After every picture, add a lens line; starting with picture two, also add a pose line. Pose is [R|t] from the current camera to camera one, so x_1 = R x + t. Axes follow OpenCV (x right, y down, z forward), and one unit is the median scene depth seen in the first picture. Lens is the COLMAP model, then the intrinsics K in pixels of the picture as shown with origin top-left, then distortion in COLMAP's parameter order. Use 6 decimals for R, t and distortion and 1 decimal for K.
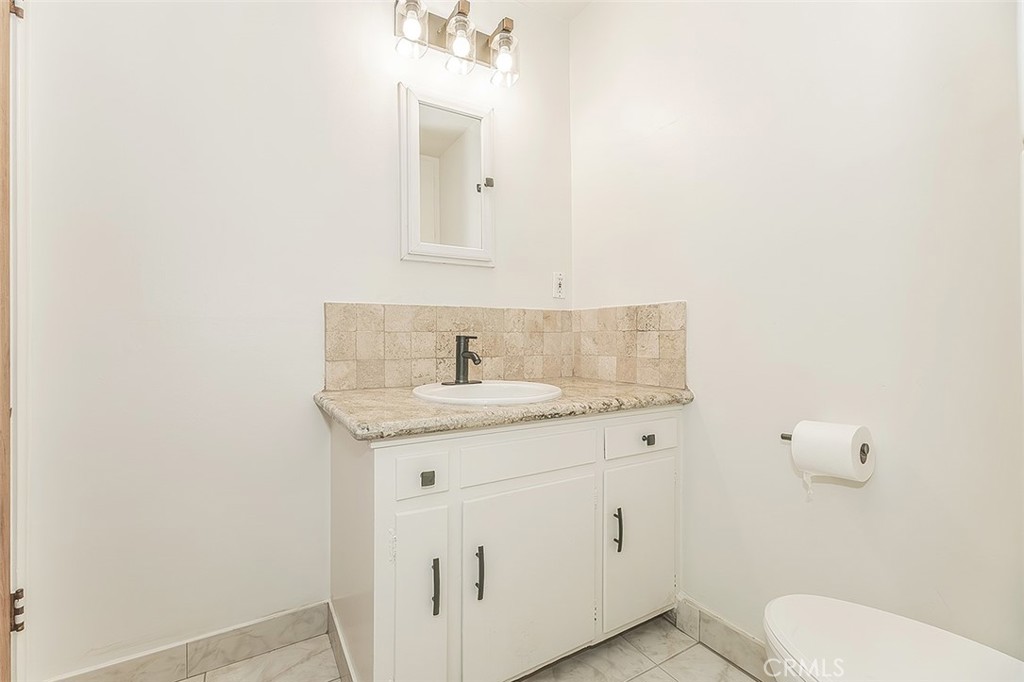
lens RADIAL K [[444.5, 0, 535.0], [0, 444.5, 291.2], [0, 0, 1]] dist [-0.000824, 0.000014]
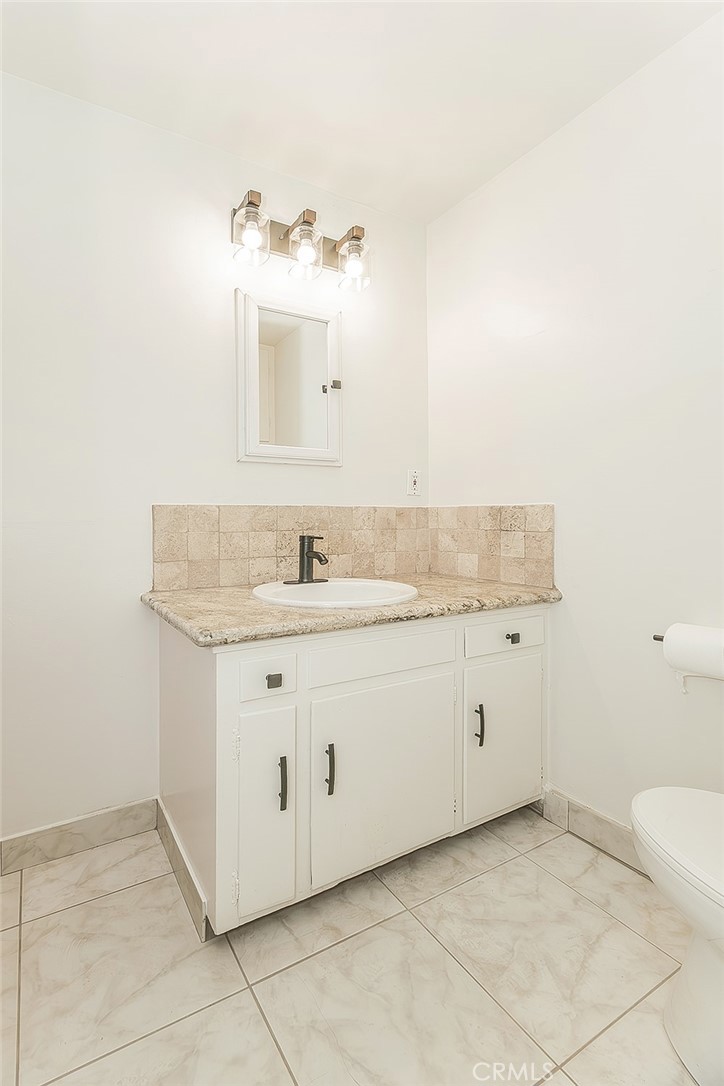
lens RADIAL K [[557.0, 0, 362.0], [0, 557.0, 543.0], [0, 0, 1]] dist [0.003153, 0.000447]
pose [[0.999123, -0.030967, -0.028201, -0.018840], [0.035678, 0.981944, 0.185776, -0.088438], [0.021938, -0.186619, 0.982187, -0.108811]]
